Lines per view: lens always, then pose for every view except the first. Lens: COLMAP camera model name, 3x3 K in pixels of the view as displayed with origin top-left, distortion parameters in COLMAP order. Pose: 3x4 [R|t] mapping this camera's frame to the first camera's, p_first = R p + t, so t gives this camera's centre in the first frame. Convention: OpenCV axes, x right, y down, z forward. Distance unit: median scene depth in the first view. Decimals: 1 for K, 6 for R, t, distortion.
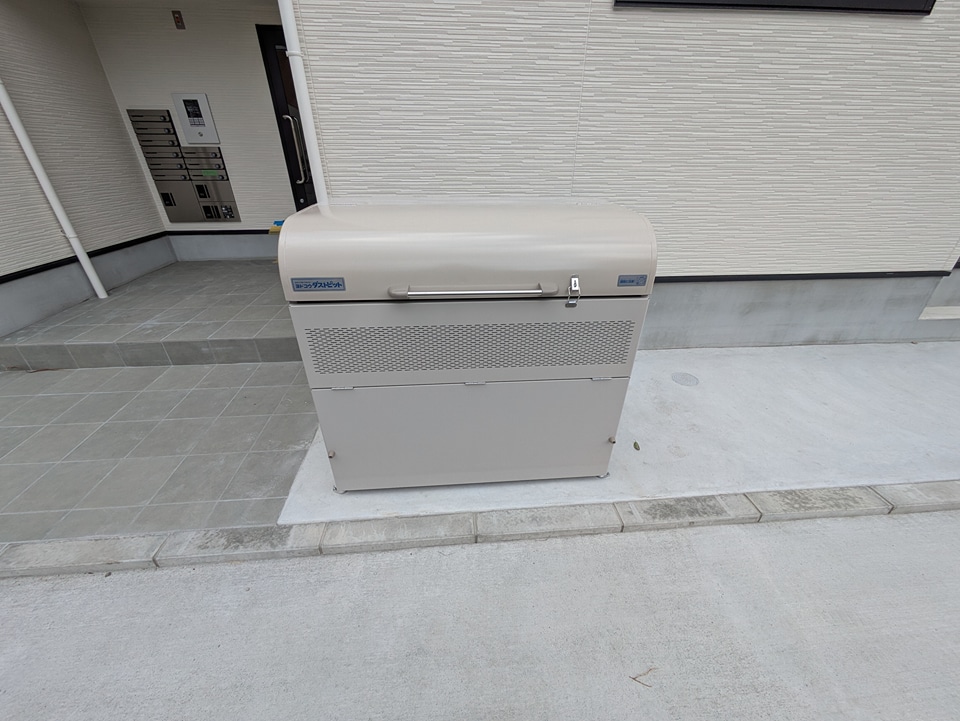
lens RADIAL K [[377.4, 0, 480.0], [0, 377.4, 360.5], [0, 0, 1]] dist [-0.002198, -0.000077]
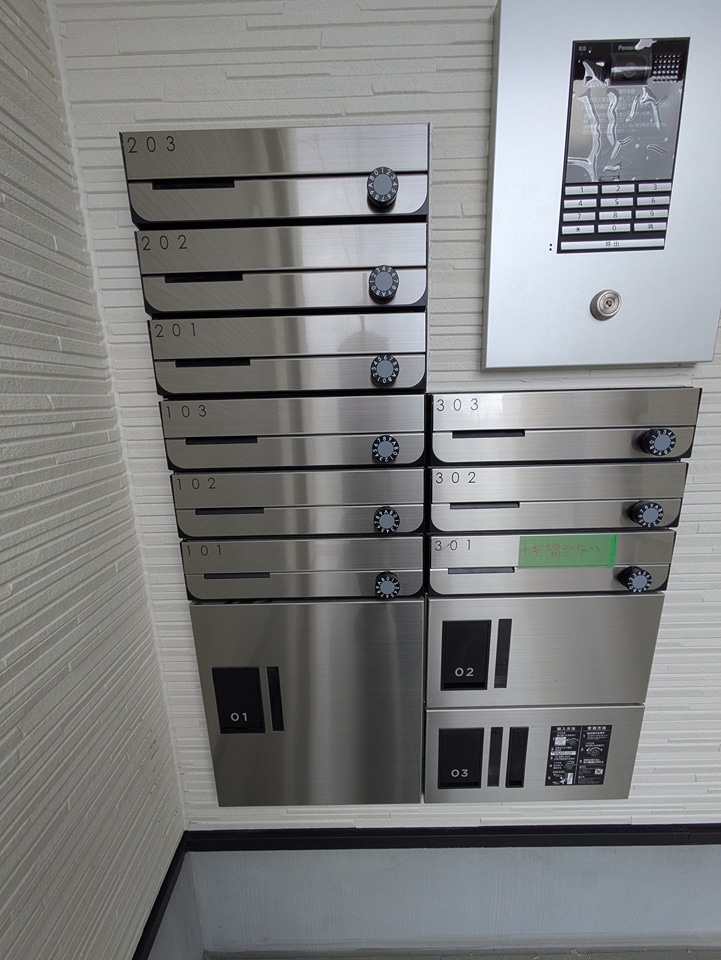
lens RADIAL K [[377.4, 0, 360.5], [0, 377.4, 480.0], [0, 0, 1]] dist [-0.002198, -0.000077]
pose [[0.996404, -0.008735, -0.084281, -0.762499], [-0.015376, 0.959516, -0.281233, -0.469366], [0.083326, 0.281517, 0.955931, 0.823630]]
